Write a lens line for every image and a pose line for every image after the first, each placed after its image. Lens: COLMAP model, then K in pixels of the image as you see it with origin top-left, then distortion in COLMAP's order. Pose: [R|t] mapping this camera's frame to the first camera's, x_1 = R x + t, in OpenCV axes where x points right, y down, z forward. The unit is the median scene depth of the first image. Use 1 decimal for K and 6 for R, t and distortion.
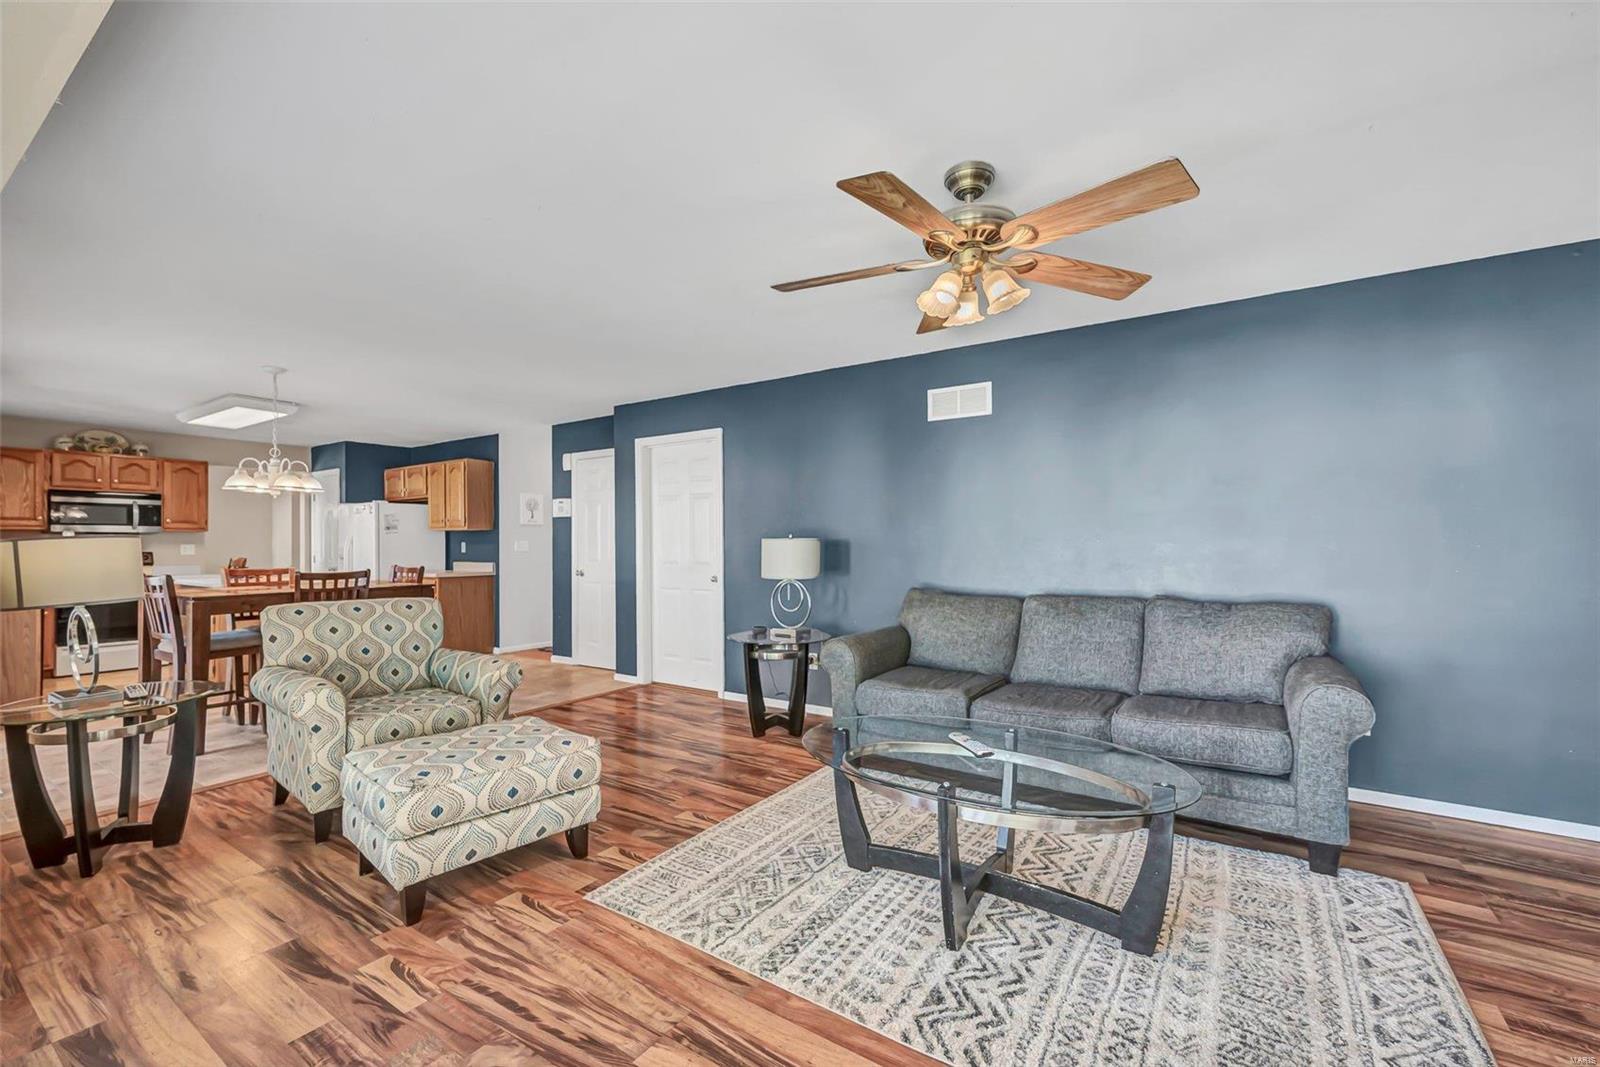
lens RADIAL K [[652.0, 0, 800.6], [0, 652.0, 538.6], [0, 0, 1]] dist [-0.001477, 0.000782]
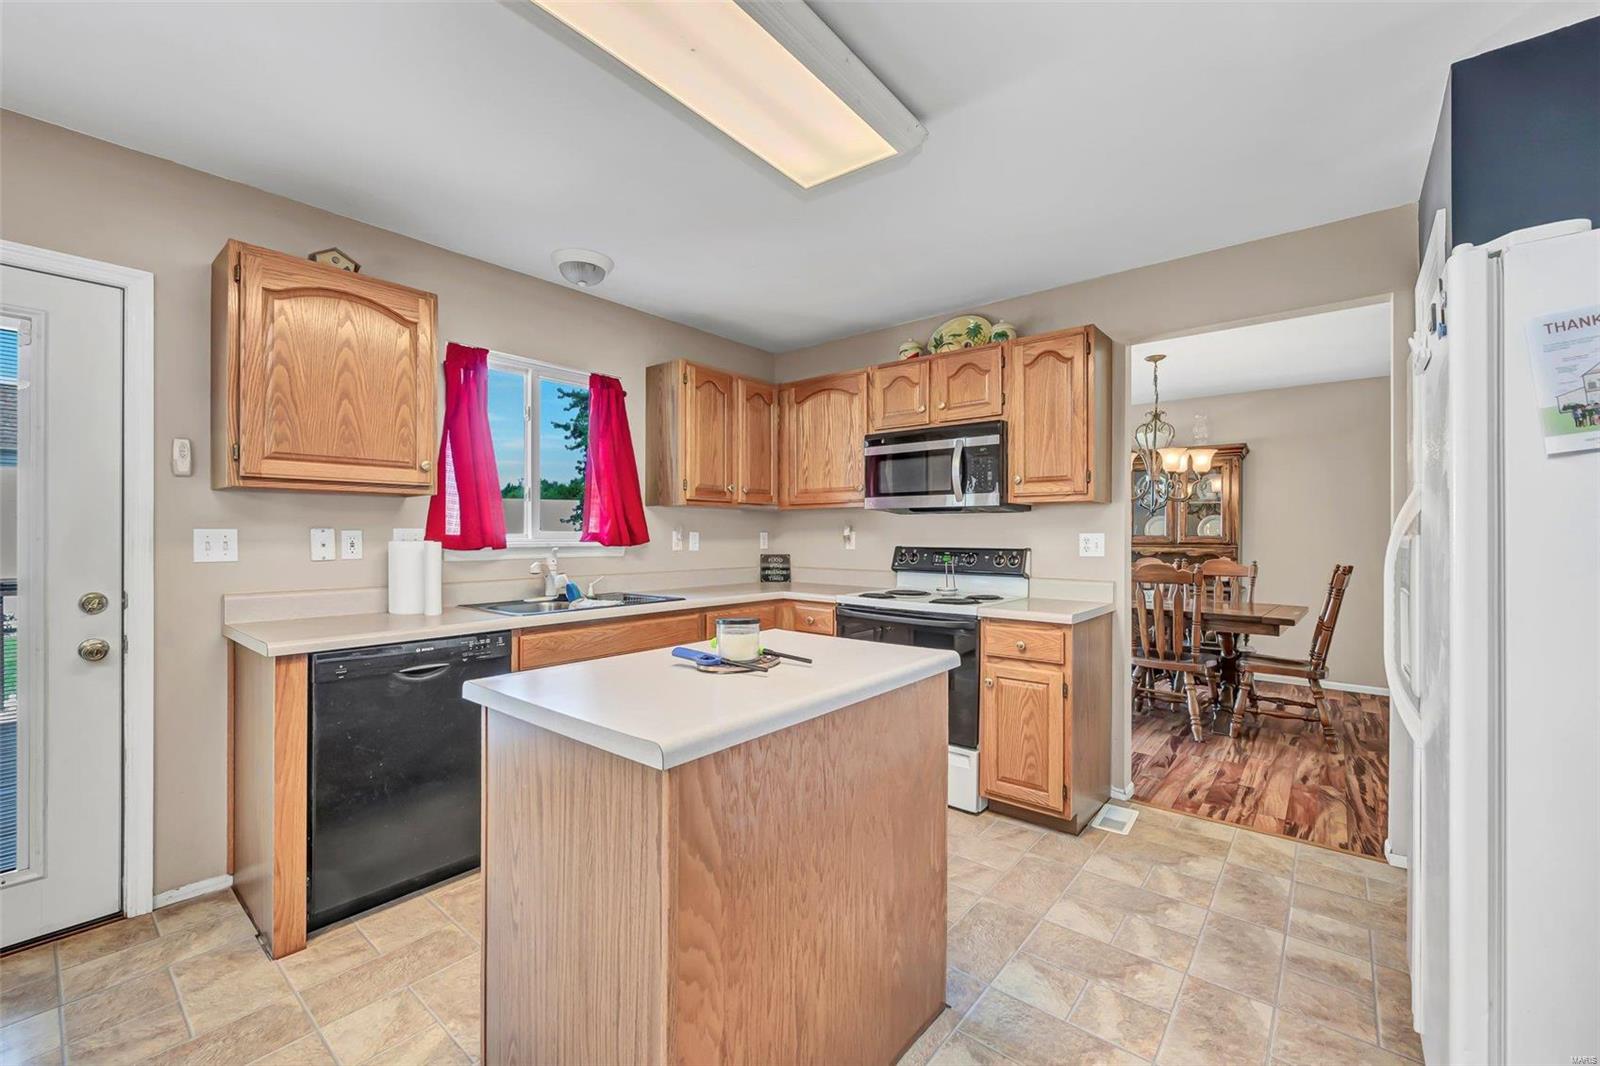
lens RADIAL K [[652.0, 0, 815.6], [0, 652.0, 535.3], [0, 0, 1]] dist [-0.001477, 0.000782]
pose [[-0.112057, 0.007140, -0.993676, -0.537226], [0.007811, 0.999950, 0.006305, 0.007918], [0.993671, -0.007055, -0.112107, 0.955035]]
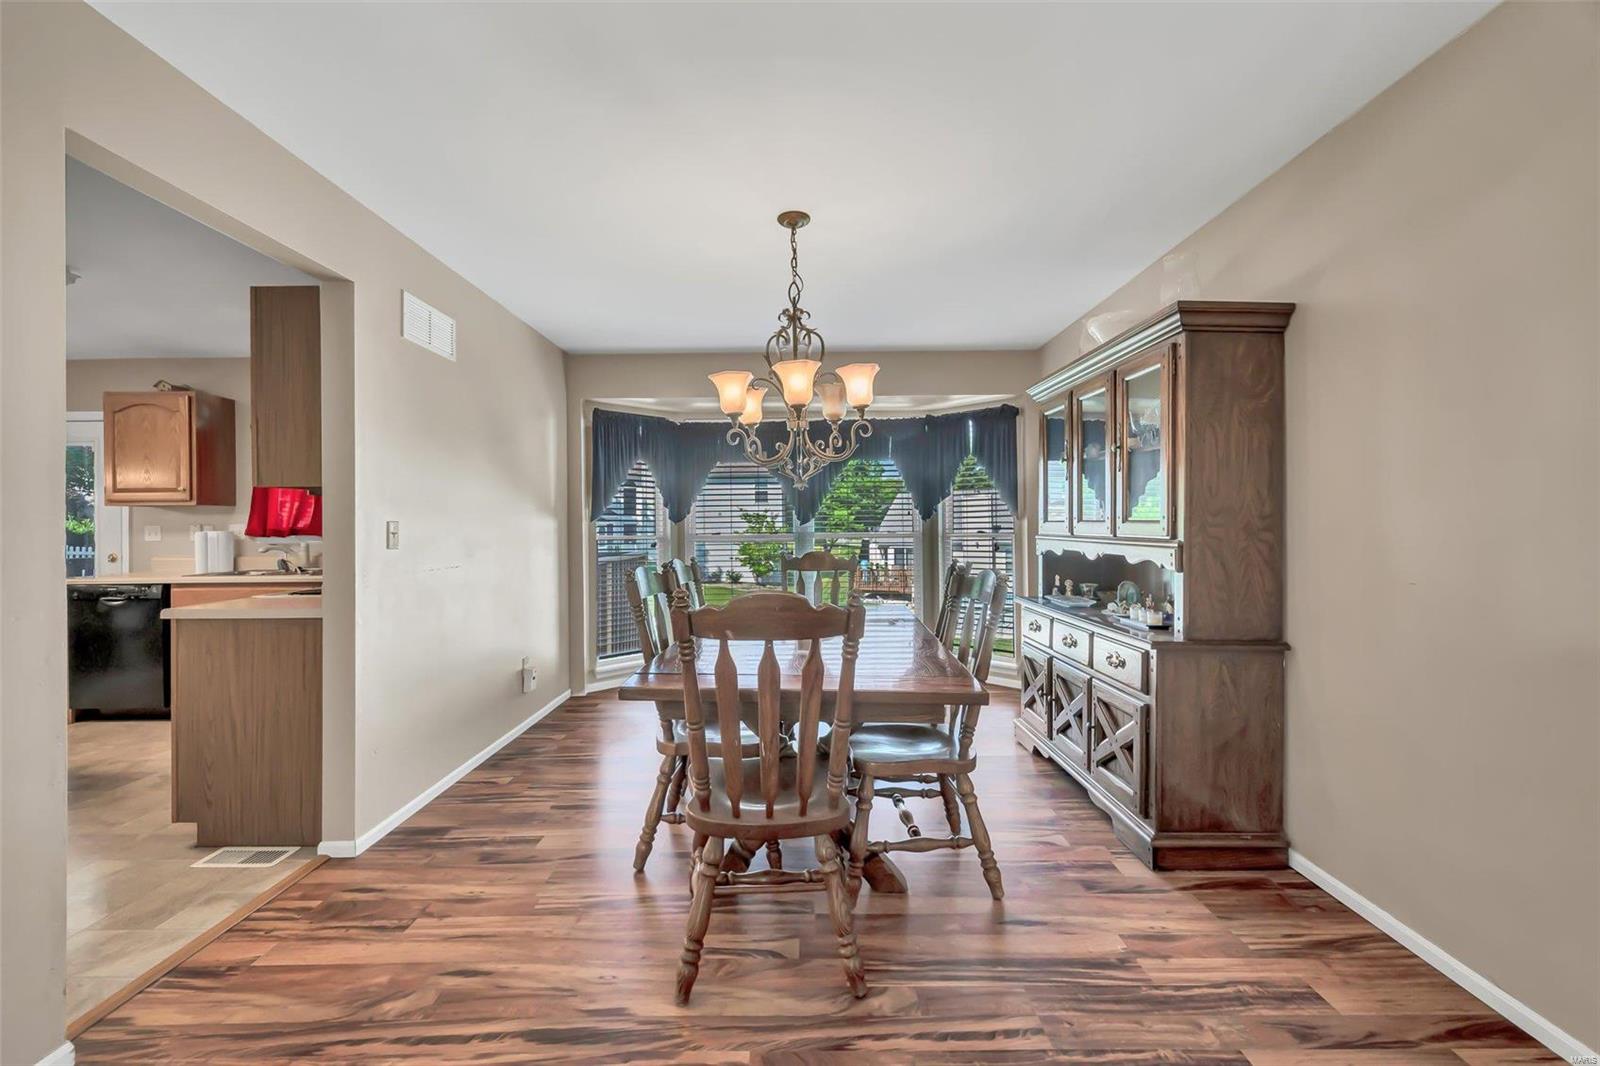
lens RADIAL K [[652.0, 0, 795.6], [0, 652.0, 524.5], [0, 0, 1]] dist [-0.001477, 0.000782]
pose [[-0.846443, 0.013105, -0.532318, -1.053505], [0.020298, 0.999765, -0.007663, 0.022250], [0.532092, -0.017291, -0.846510, 1.576458]]
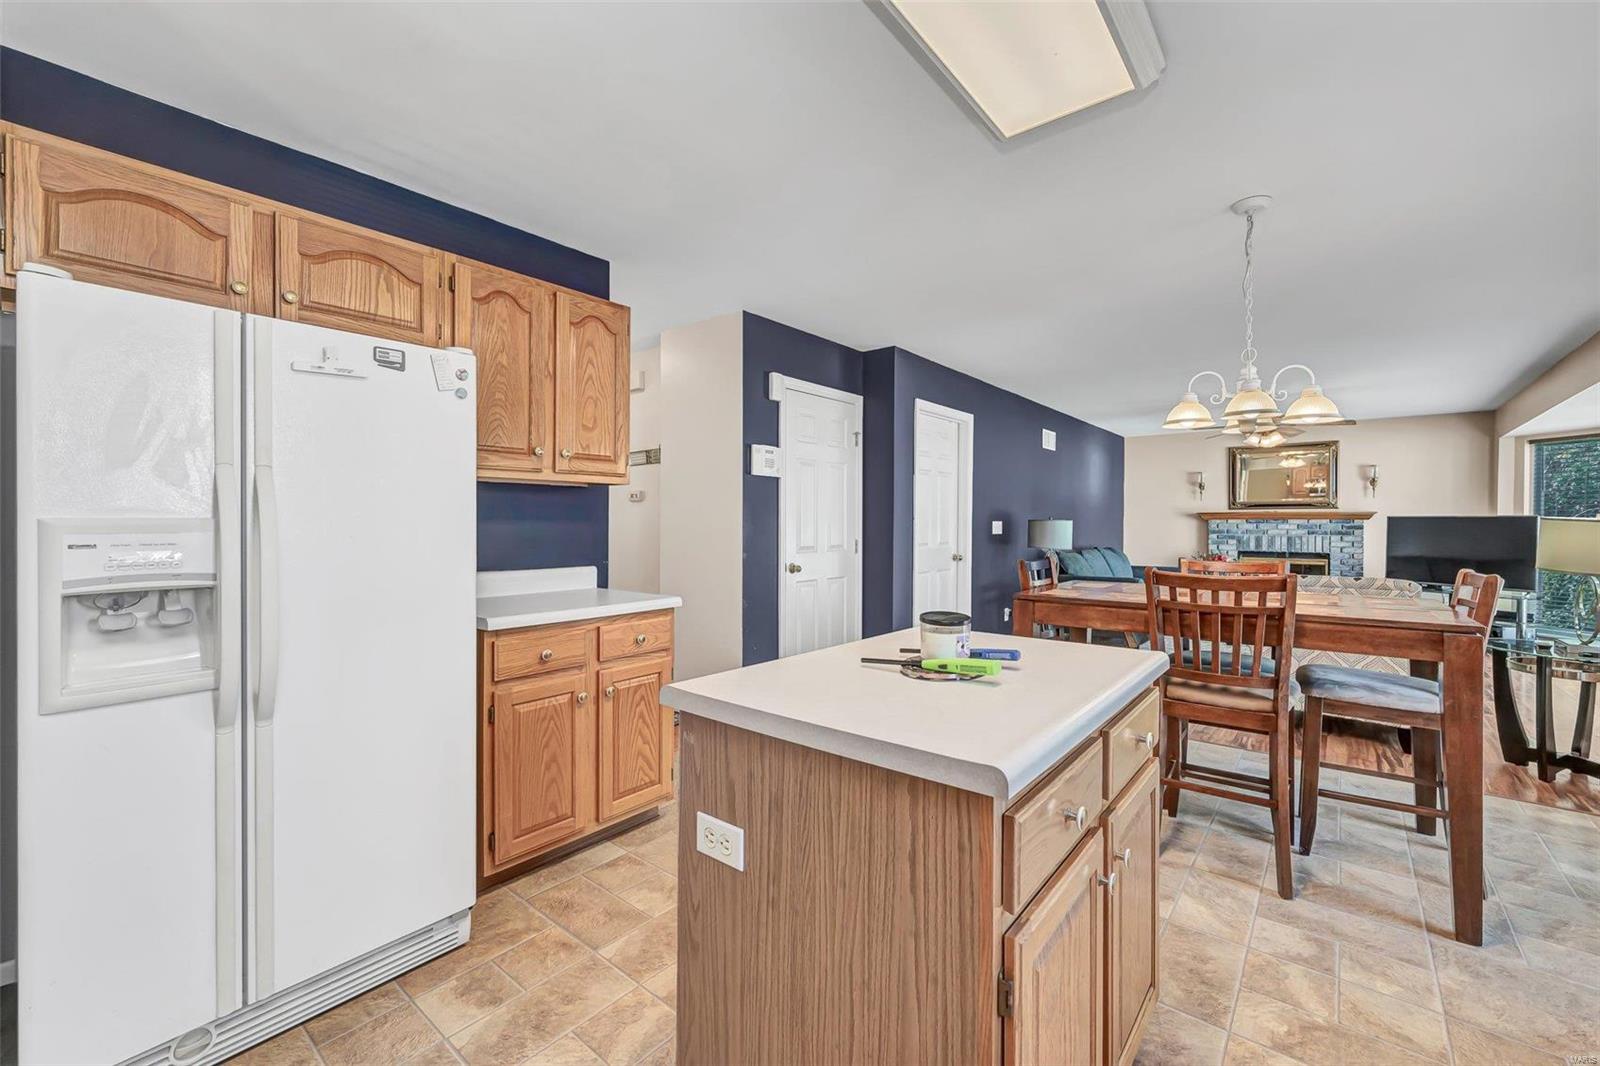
lens RADIAL K [[652.0, 0, 791.8], [0, 652.0, 528.1], [0, 0, 1]] dist [-0.001477, 0.000782]
pose [[0.137143, -0.001367, 0.990550, -0.980172], [-0.013209, 0.999908, 0.003208, 0.011301], [-0.990463, -0.013524, 0.137112, 0.919400]]
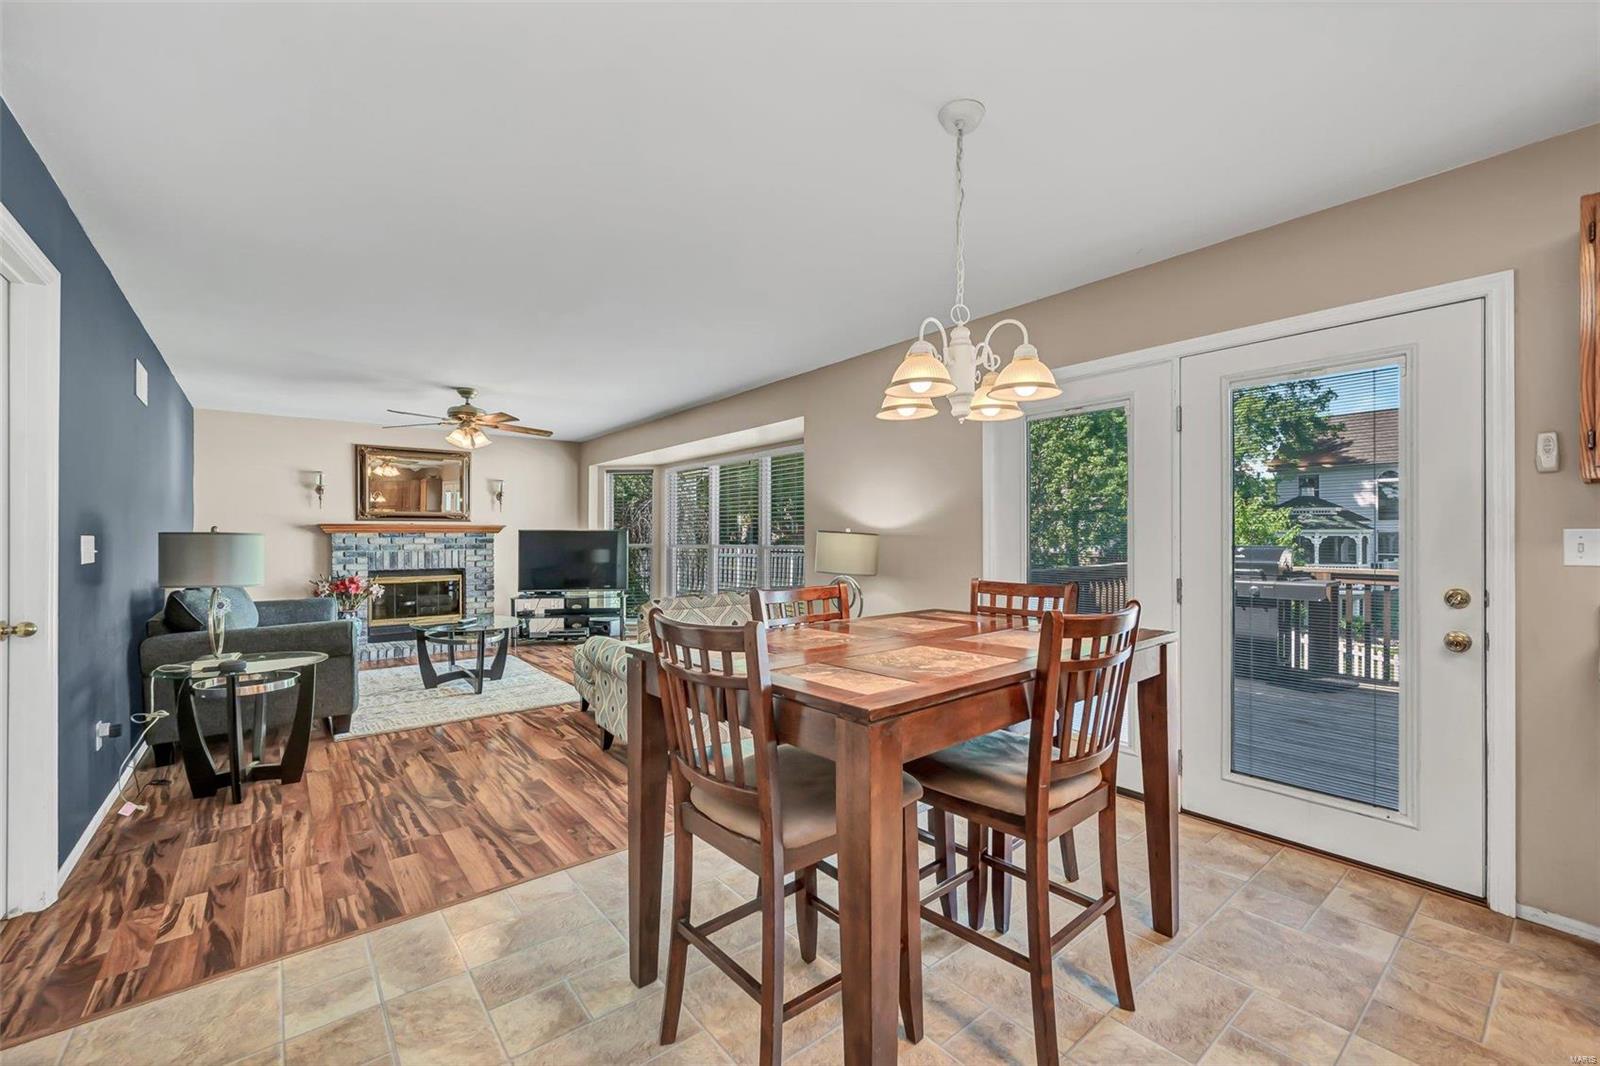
lens RADIAL K [[652.0, 0, 795.4], [0, 652.0, 539.1], [0, 0, 1]] dist [-0.001477, 0.000782]
pose [[-0.945589, 0.008387, 0.325256, -0.589730], [0.006460, 0.999955, -0.007005, 0.008901], [-0.325300, -0.004523, -0.945600, 1.004037]]
